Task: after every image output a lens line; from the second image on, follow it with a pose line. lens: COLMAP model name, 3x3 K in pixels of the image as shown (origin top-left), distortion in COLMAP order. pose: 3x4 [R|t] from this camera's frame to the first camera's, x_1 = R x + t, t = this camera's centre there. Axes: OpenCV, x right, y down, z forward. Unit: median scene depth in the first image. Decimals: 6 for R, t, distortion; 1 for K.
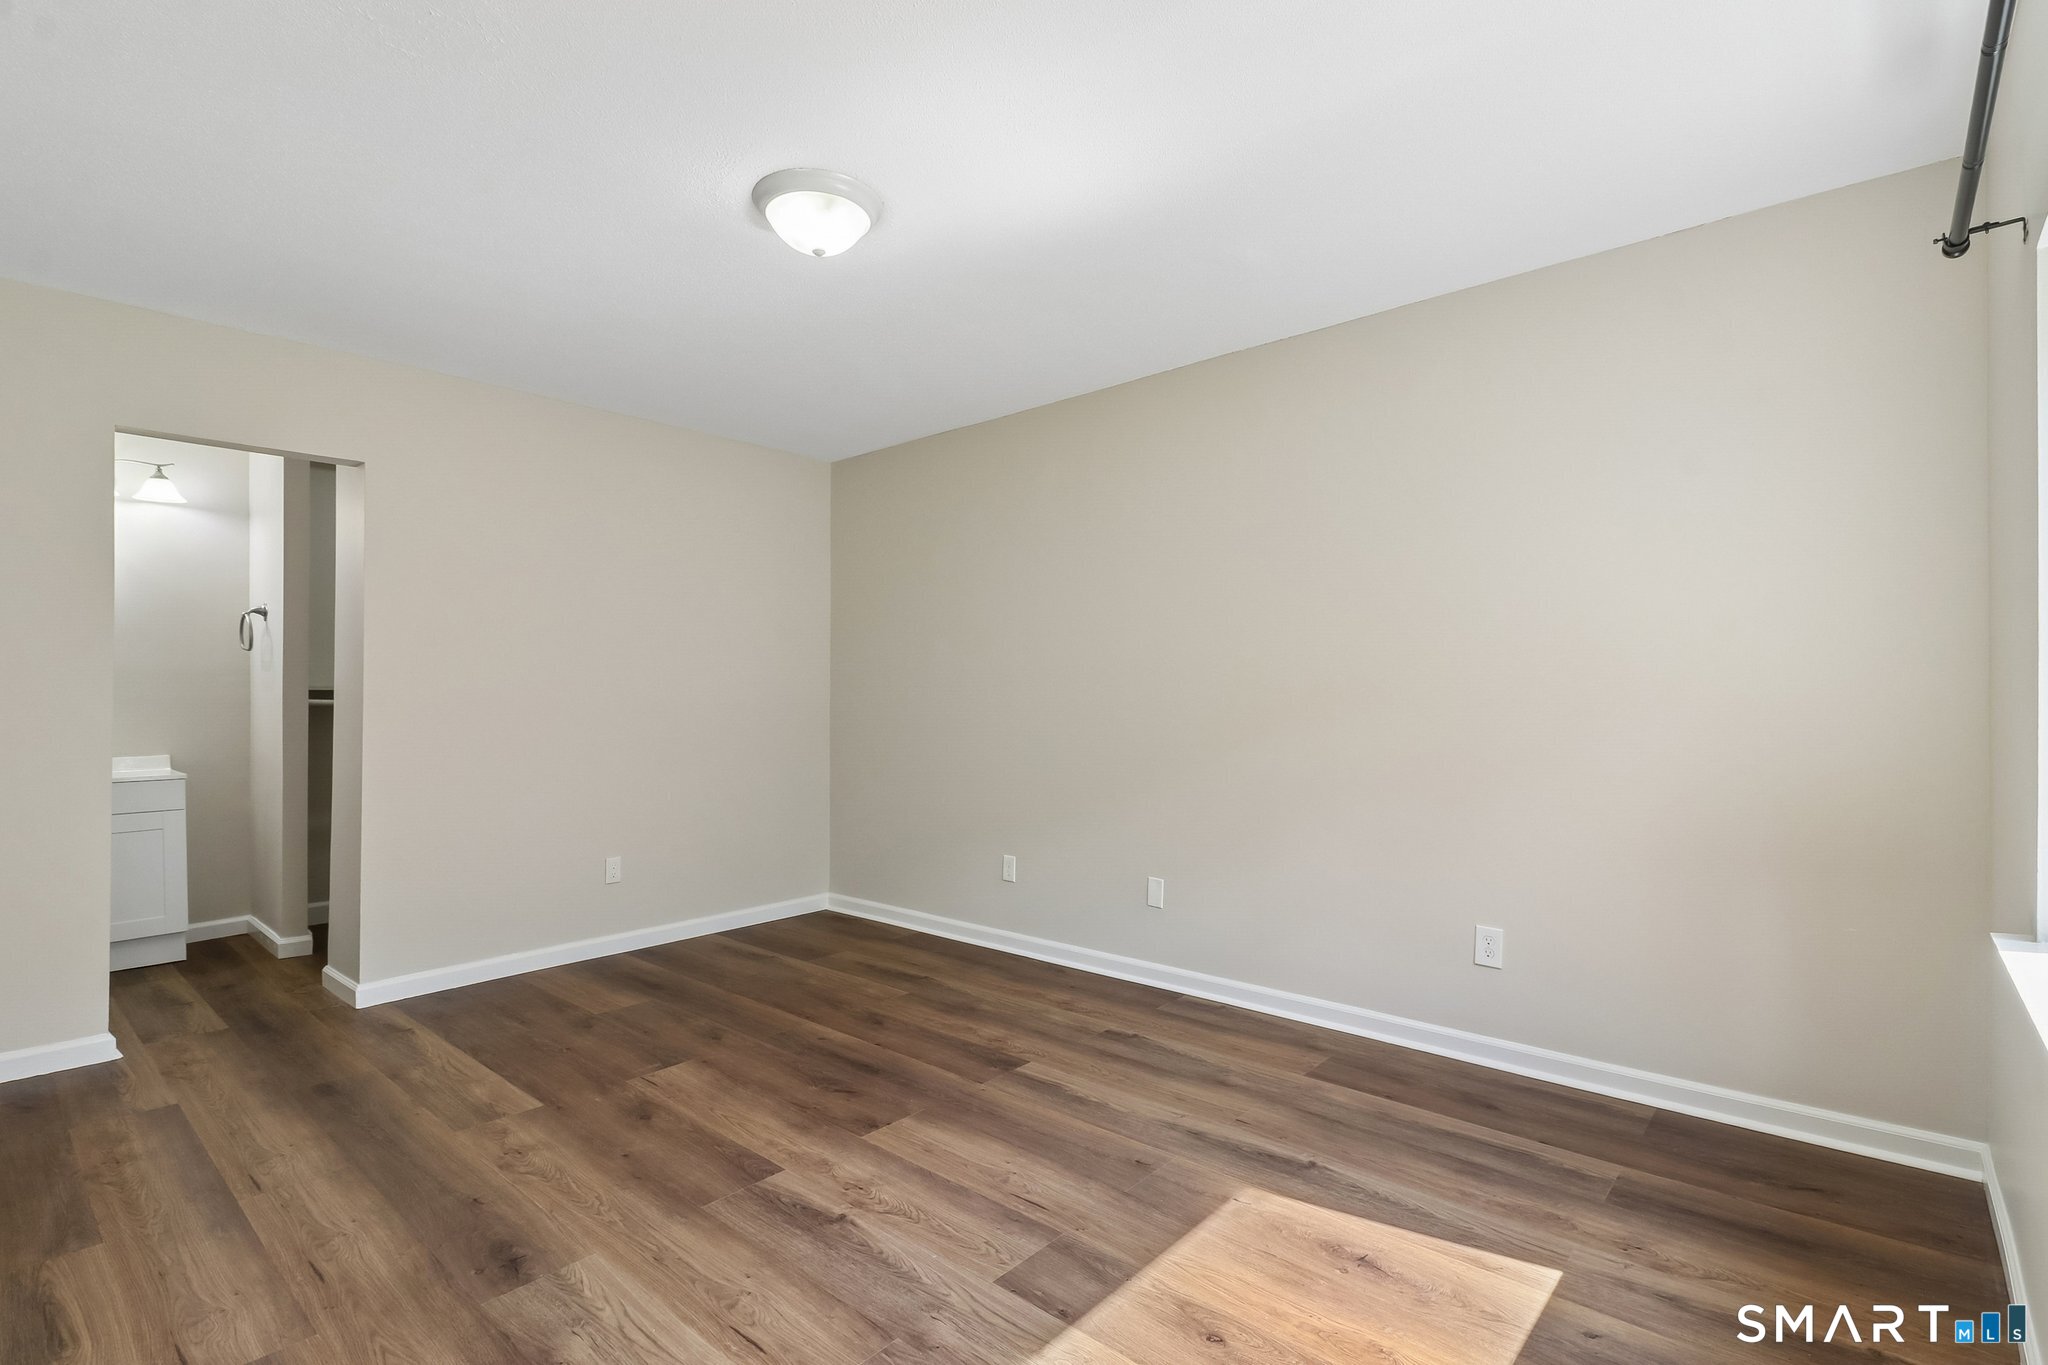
lens RADIAL K [[961.9, 0, 1023.7], [0, 961.9, 695.6], [0, 0, 1]] dist [0.000553, -0.000155]
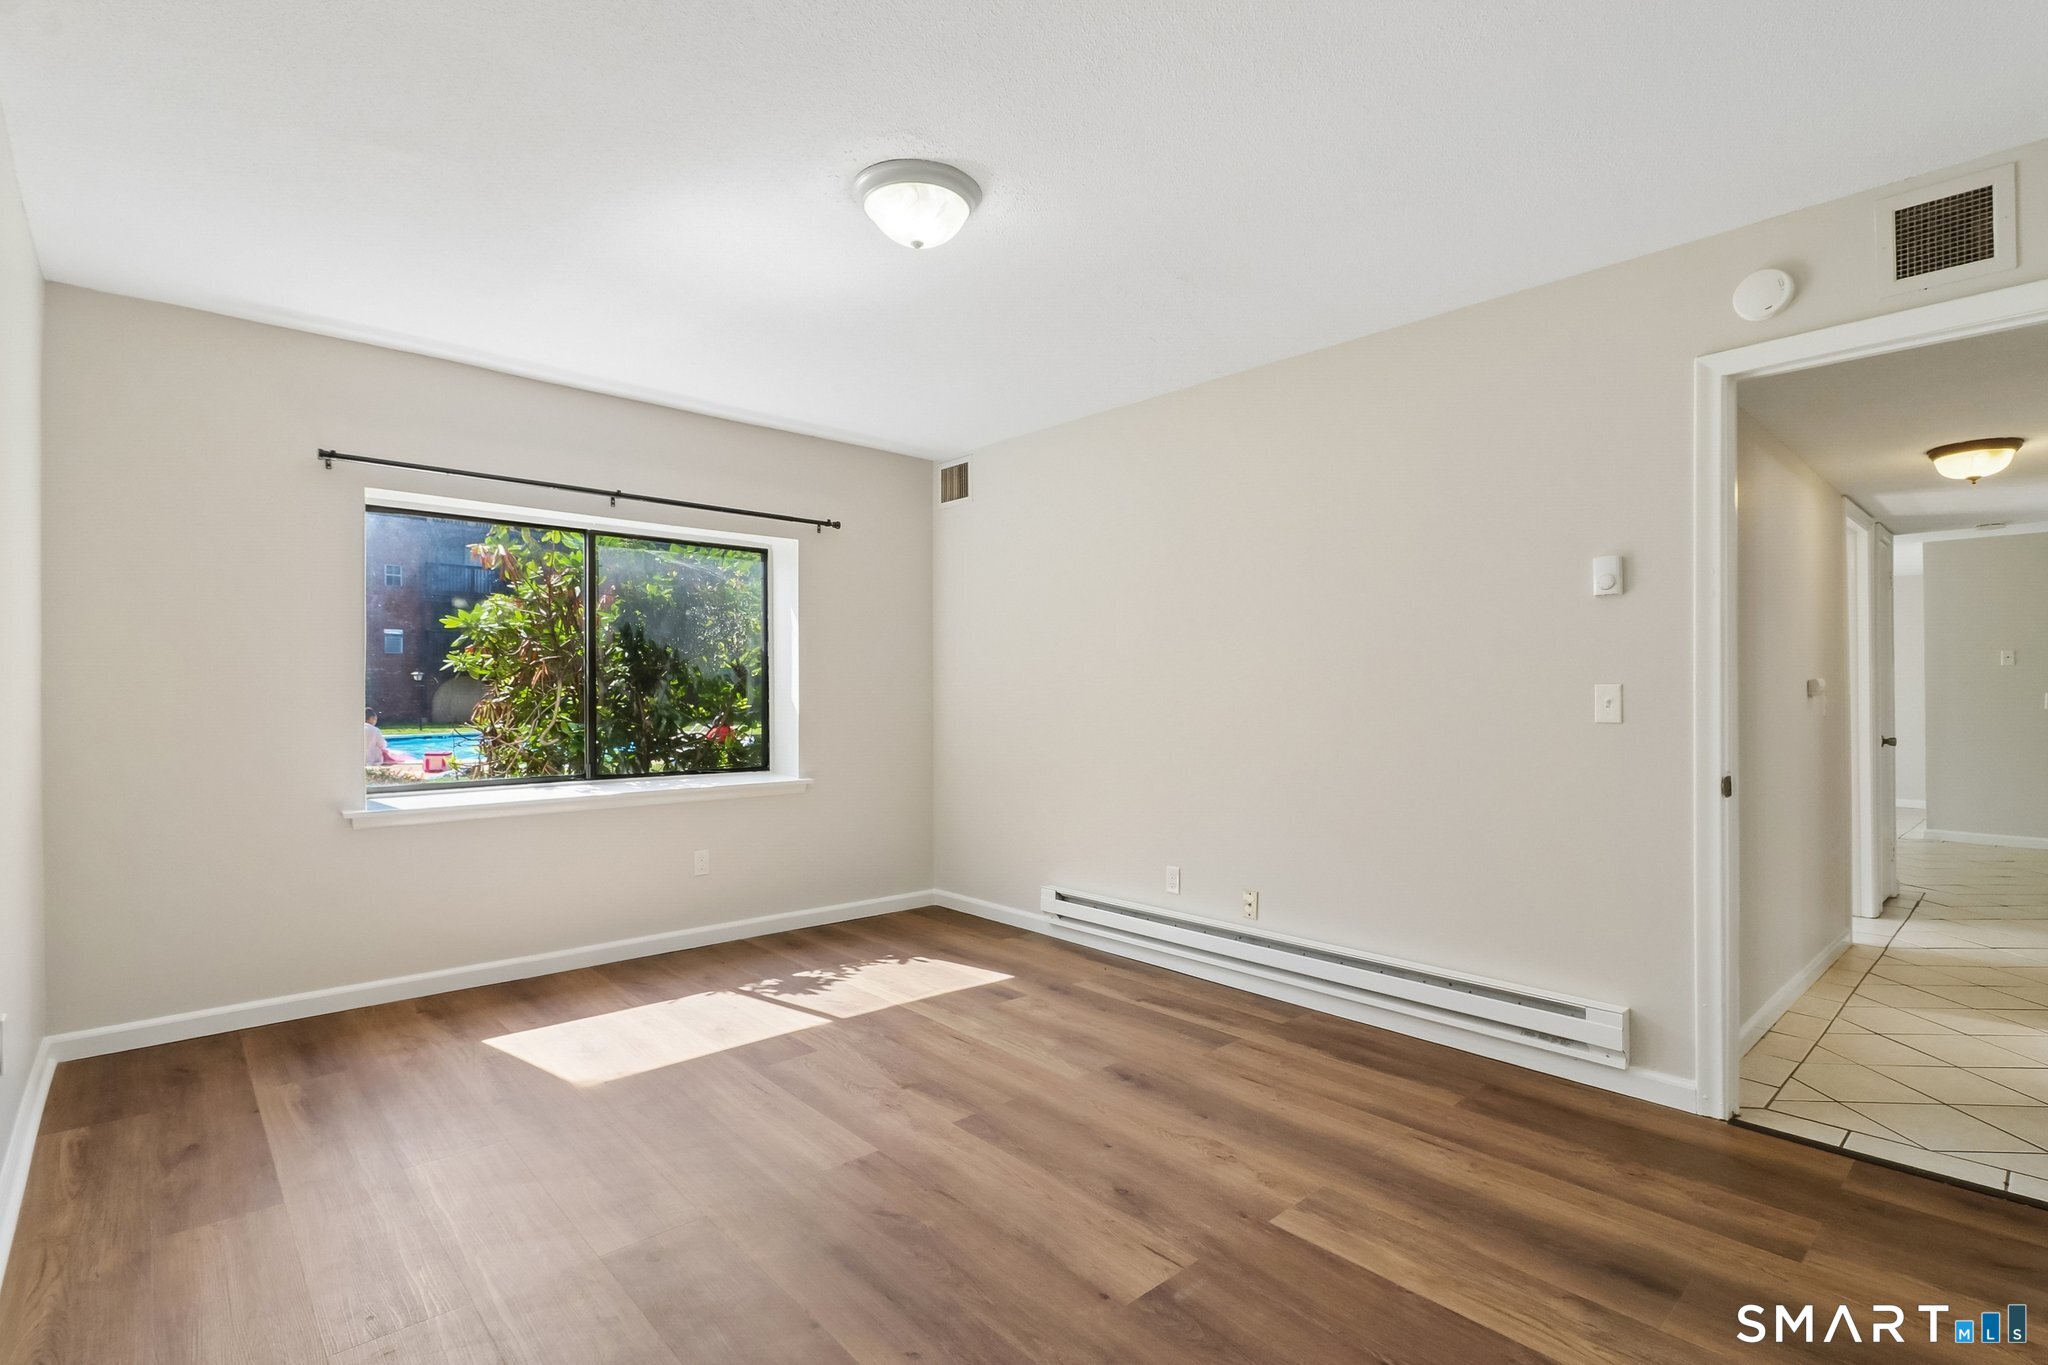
lens RADIAL K [[961.9, 0, 1024.7], [0, 961.9, 688.3], [0, 0, 1]] dist [0.000553, -0.000155]
pose [[-0.994143, 0.001011, 0.108072, -0.442495], [0.000455, 0.999987, -0.005168, 0.000172], [-0.108076, -0.005089, -0.994130, 2.051721]]
